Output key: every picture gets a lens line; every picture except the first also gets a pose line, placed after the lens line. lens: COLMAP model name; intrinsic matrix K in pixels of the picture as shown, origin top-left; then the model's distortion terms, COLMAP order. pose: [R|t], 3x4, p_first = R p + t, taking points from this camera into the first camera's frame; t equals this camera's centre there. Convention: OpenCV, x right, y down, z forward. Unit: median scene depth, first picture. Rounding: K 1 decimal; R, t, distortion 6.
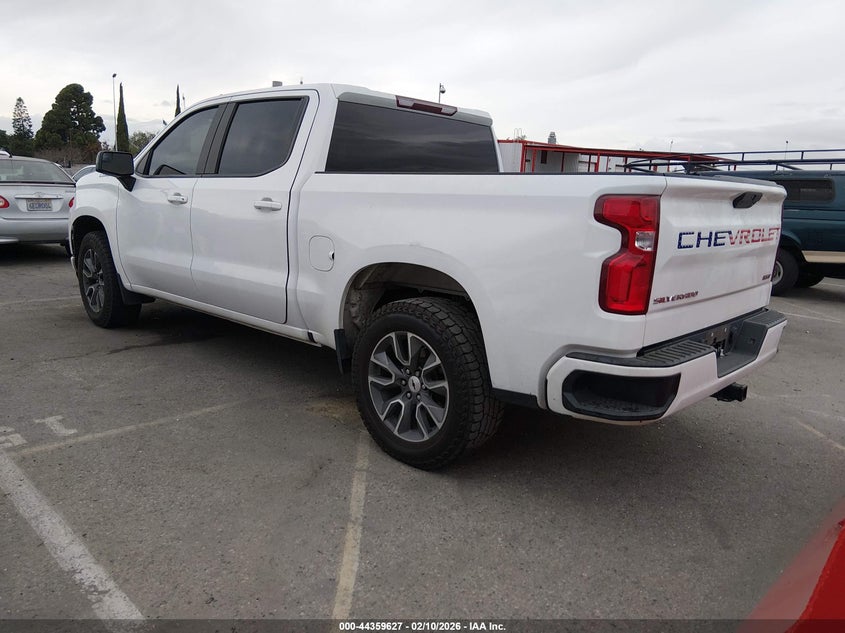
lens RADIAL K [[598.8, 0, 422.5], [0, 598.8, 316.5], [0, 0, 1]] dist [-0.010142, -0.005913]
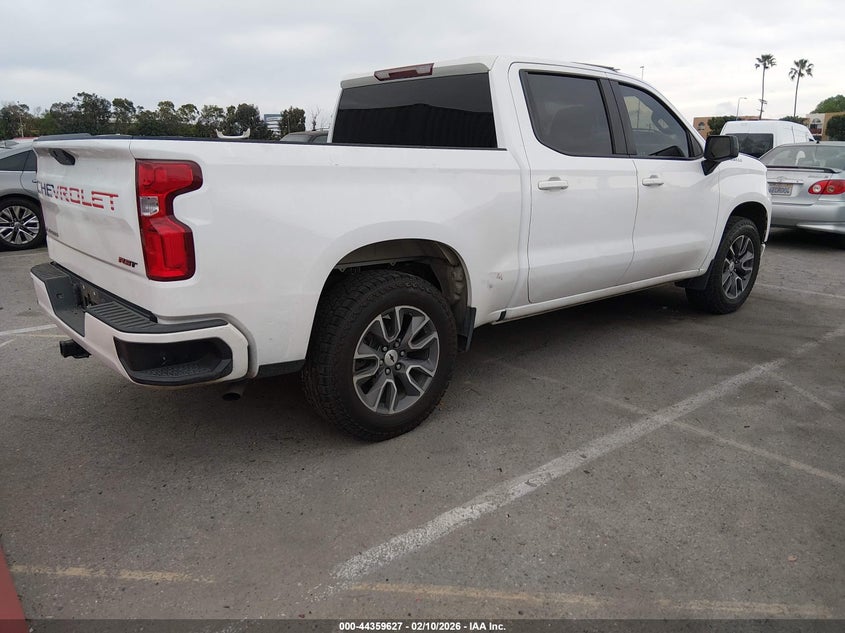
lens RADIAL K [[598.8, 0, 422.5], [0, 598.8, 316.5], [0, 0, 1]] dist [-0.010142, -0.005913]
pose [[0.001917, -0.282977, 0.959125, -1.031387], [0.196371, 0.940559, 0.277107, -0.236347], [-0.980528, 0.187813, 0.057371, 0.944634]]
